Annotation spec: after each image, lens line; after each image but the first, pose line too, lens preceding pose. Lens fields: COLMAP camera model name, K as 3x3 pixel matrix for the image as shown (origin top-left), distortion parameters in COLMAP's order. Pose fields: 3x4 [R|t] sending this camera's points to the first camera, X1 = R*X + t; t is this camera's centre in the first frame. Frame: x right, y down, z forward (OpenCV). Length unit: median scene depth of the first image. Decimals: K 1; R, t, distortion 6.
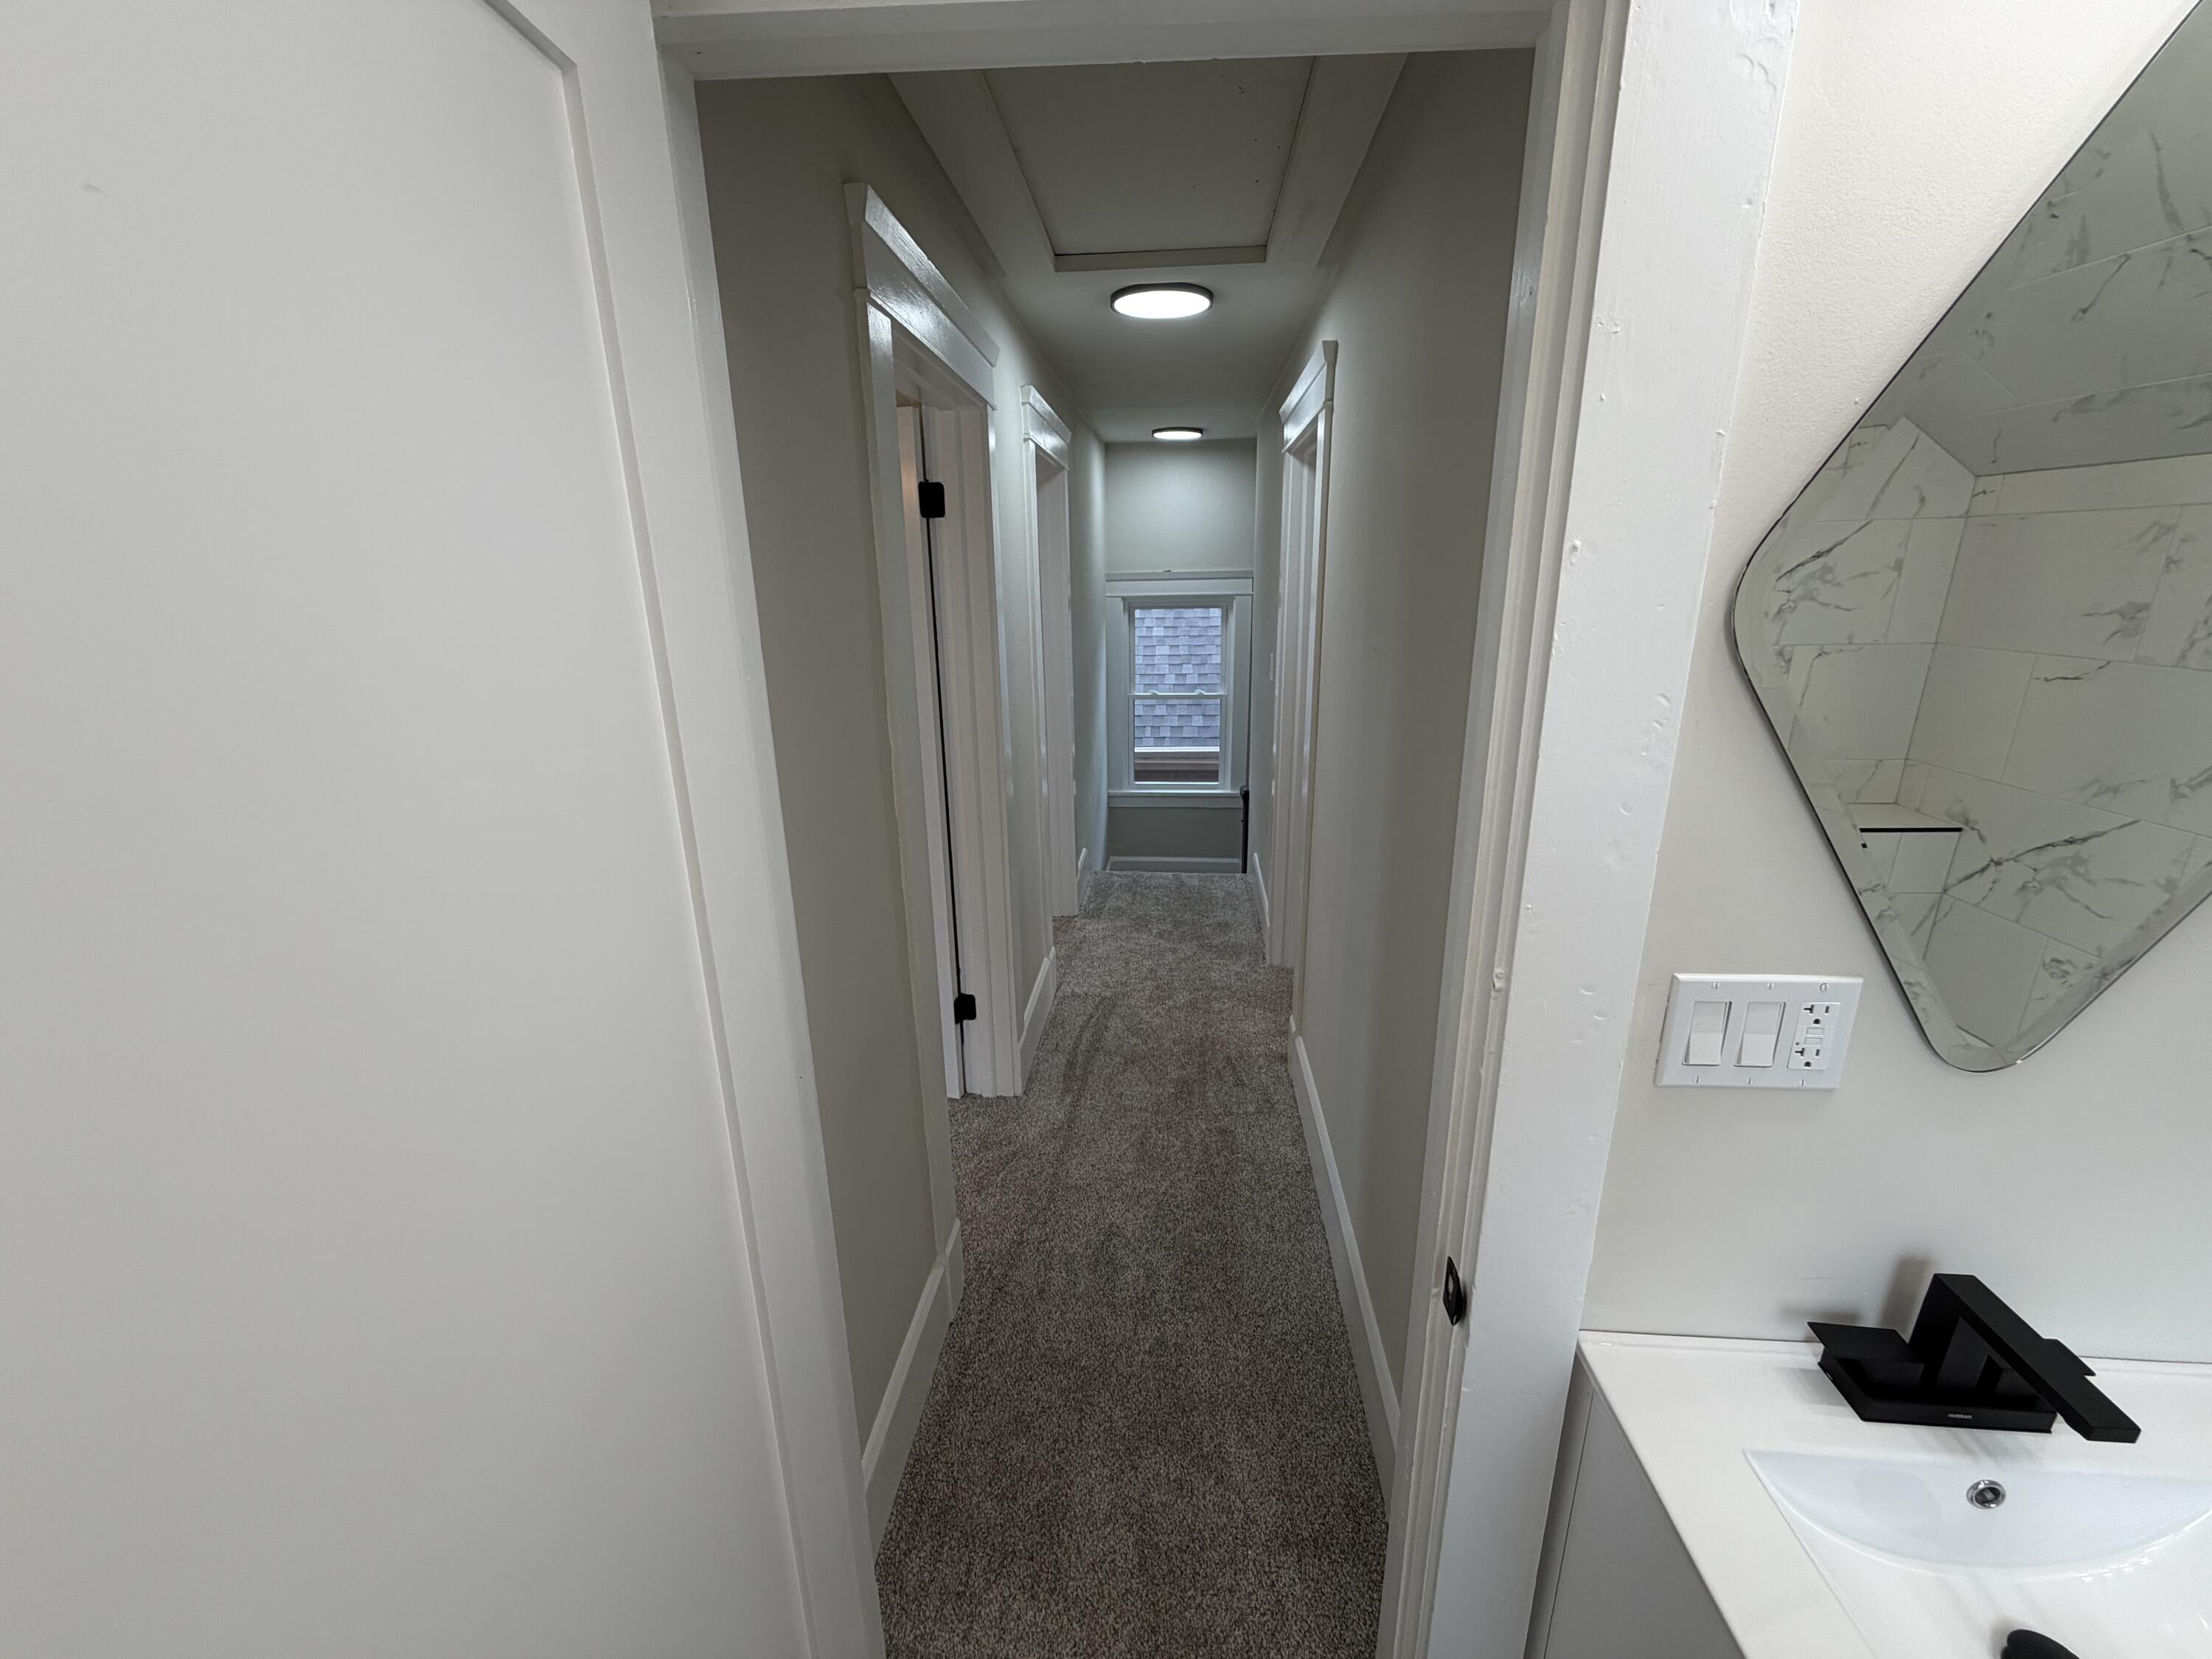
lens RADIAL K [[881.5, 0, 1105.7], [0, 881.5, 823.0], [0, 0, 1]] dist [-0.002847, 0.001055]
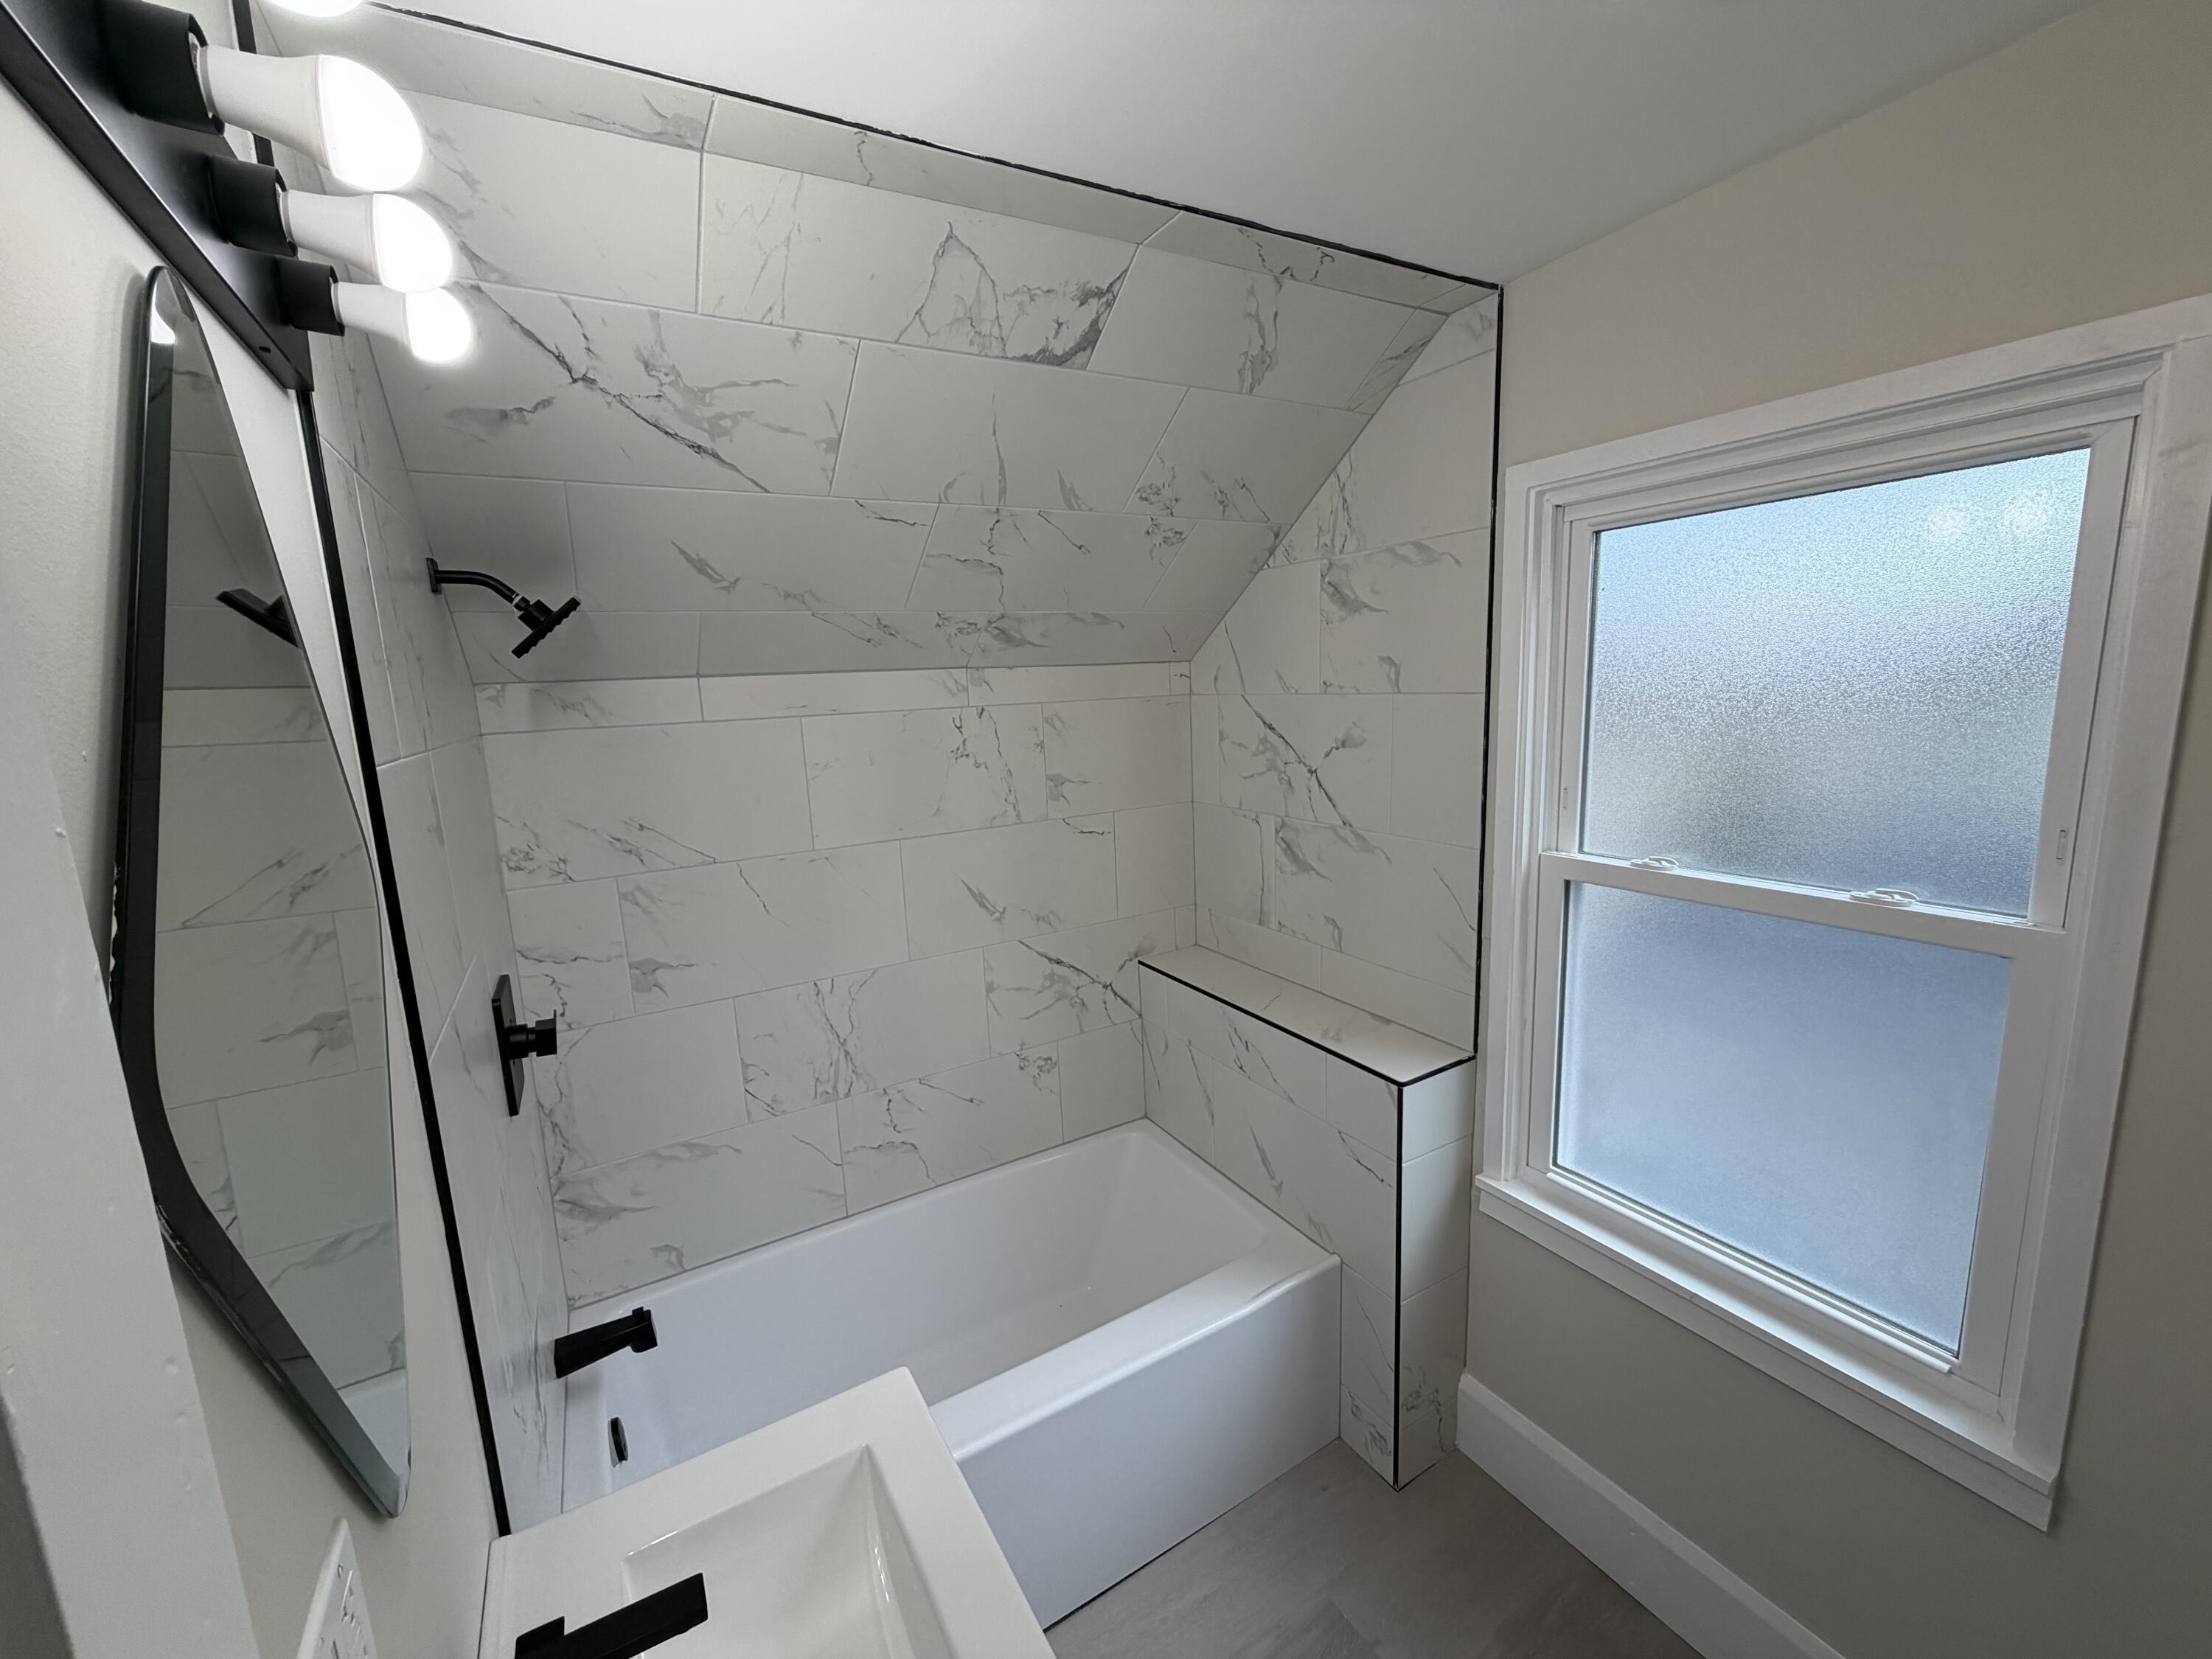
lens RADIAL K [[881.5, 0, 1101.5], [0, 881.5, 833.7], [0, 0, 1]] dist [-0.002847, 0.001055]
pose [[-0.576490, -0.101706, 0.810750, -0.014947], [0.265071, 0.915285, 0.303300, -0.301233], [-0.772914, 0.389756, -0.500694, 0.470736]]
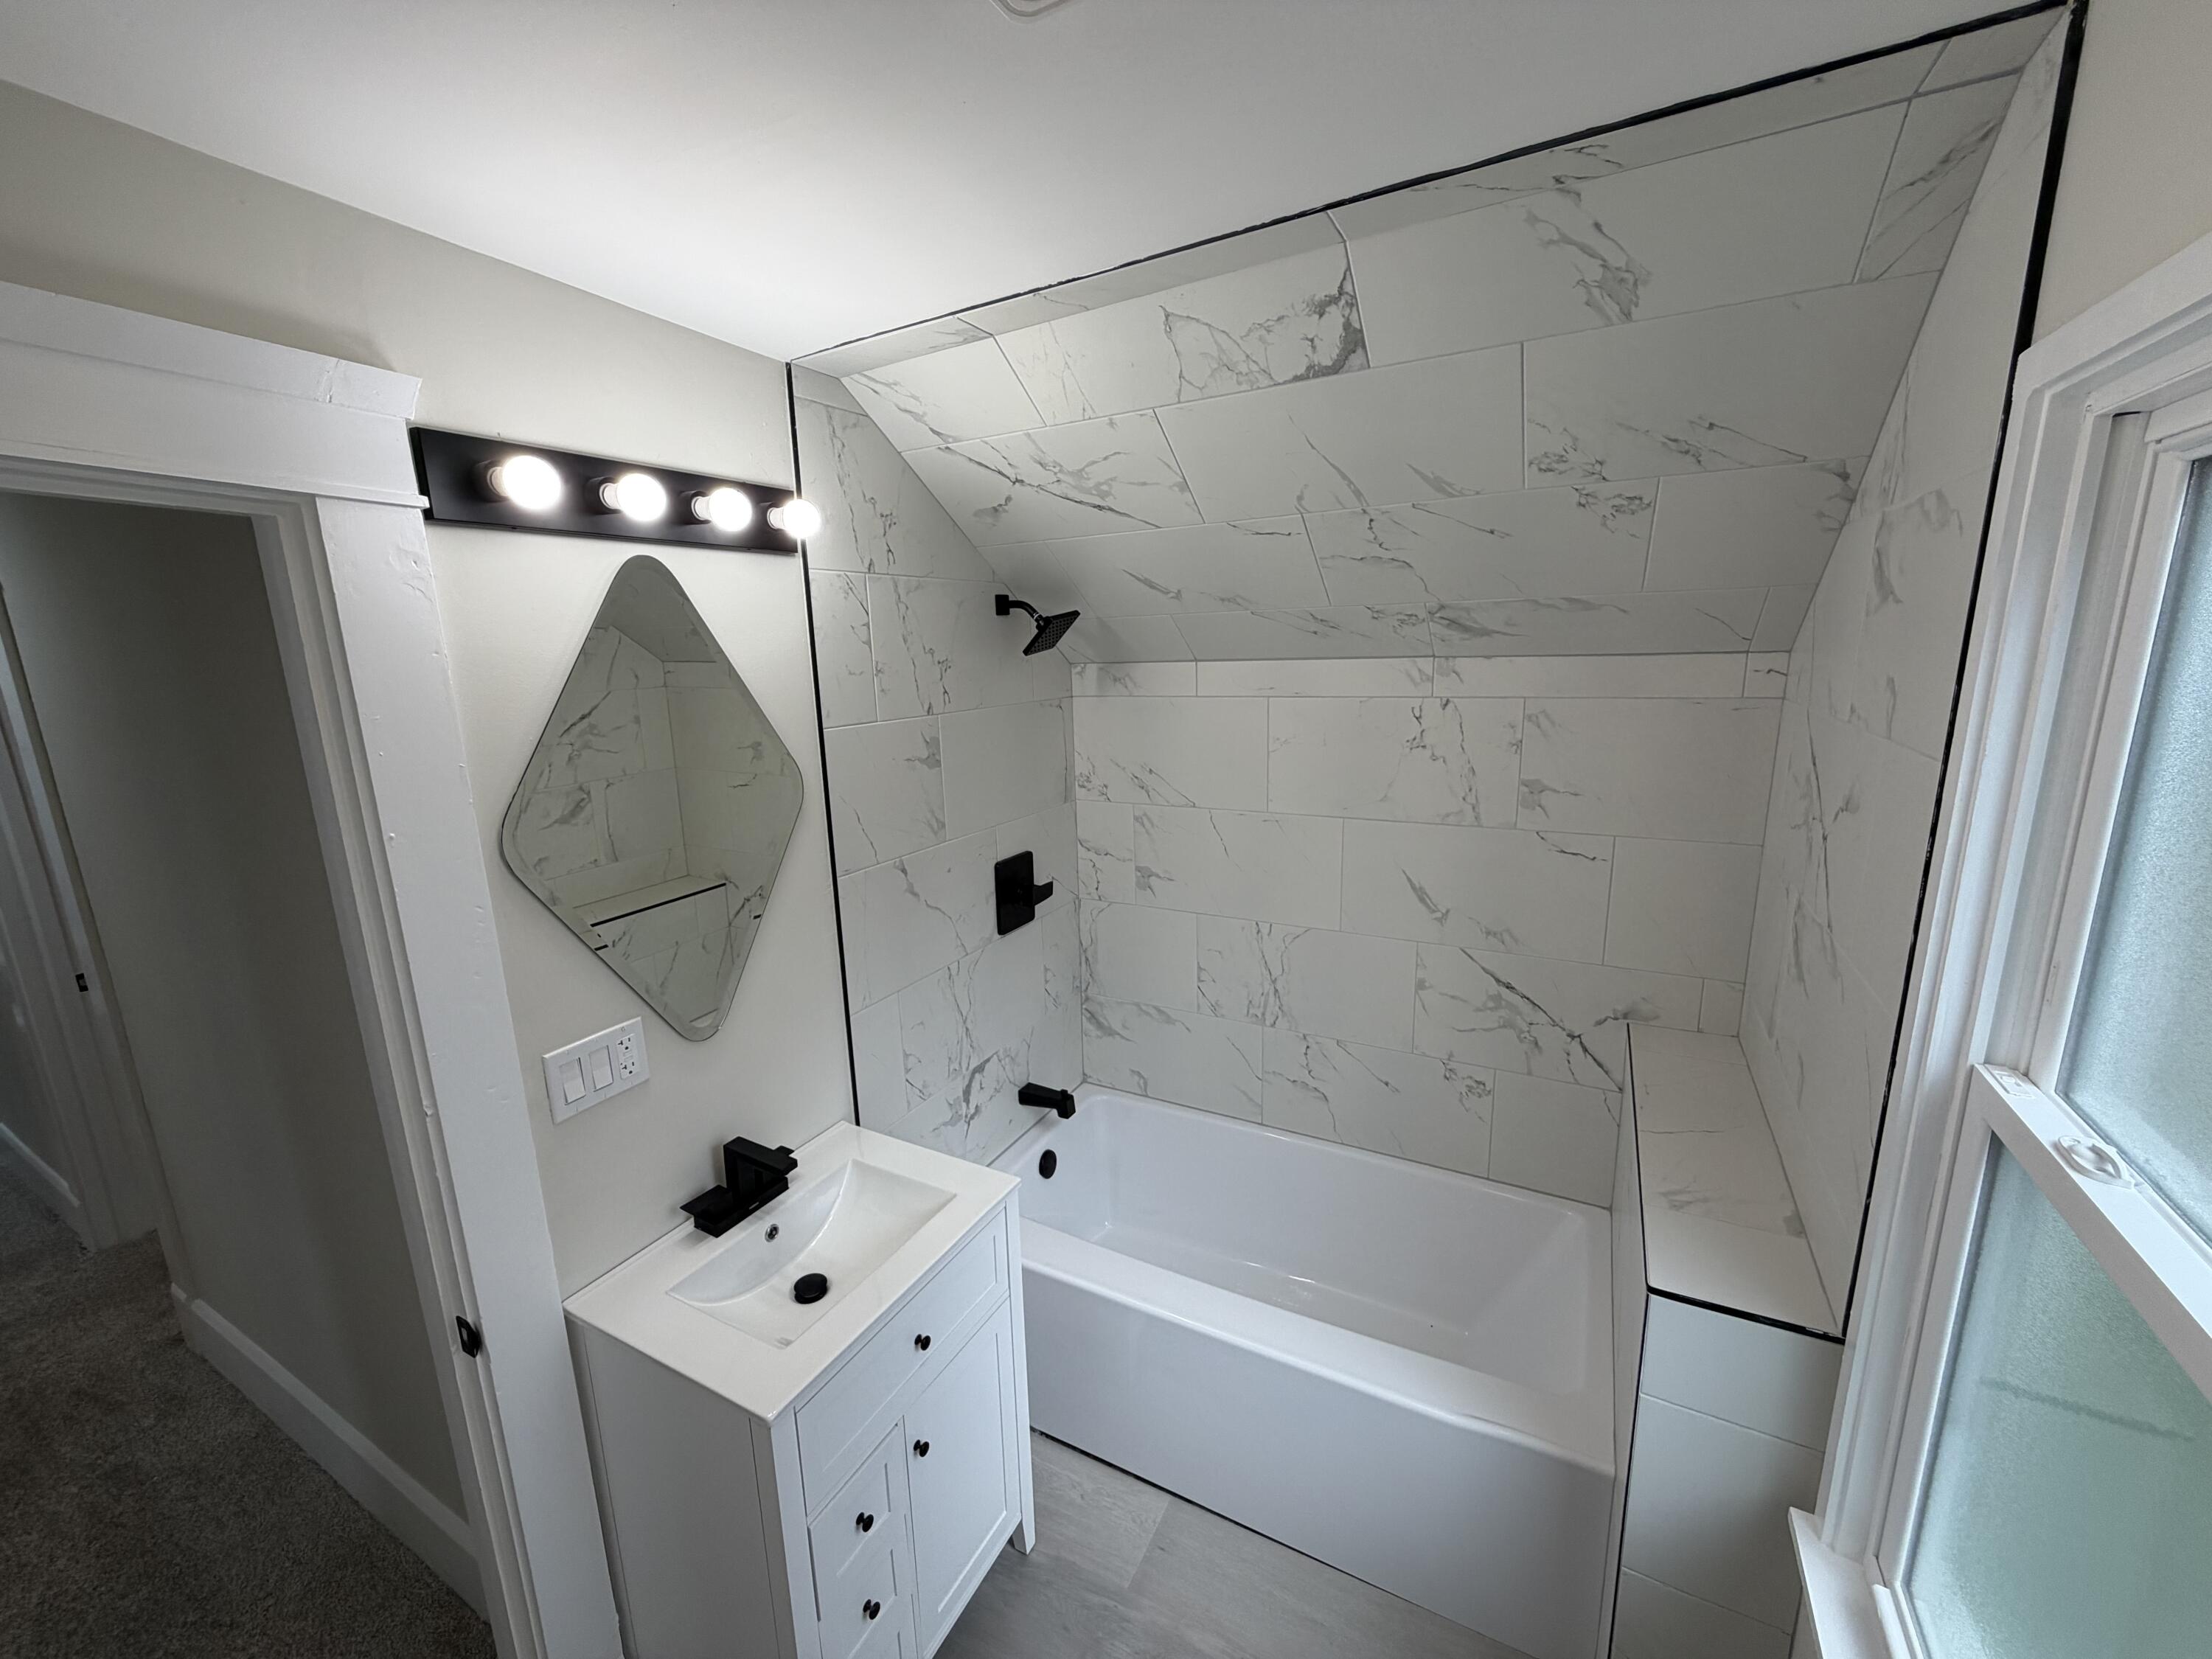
lens RADIAL K [[881.5, 0, 1099.5], [0, 881.5, 834.7], [0, 0, 1]] dist [-0.002847, 0.001055]
pose [[0.407183, -0.191878, 0.892964, -0.299870], [0.264066, 0.960662, 0.086014, -0.087169], [-0.874340, 0.200778, 0.441834, -0.671857]]
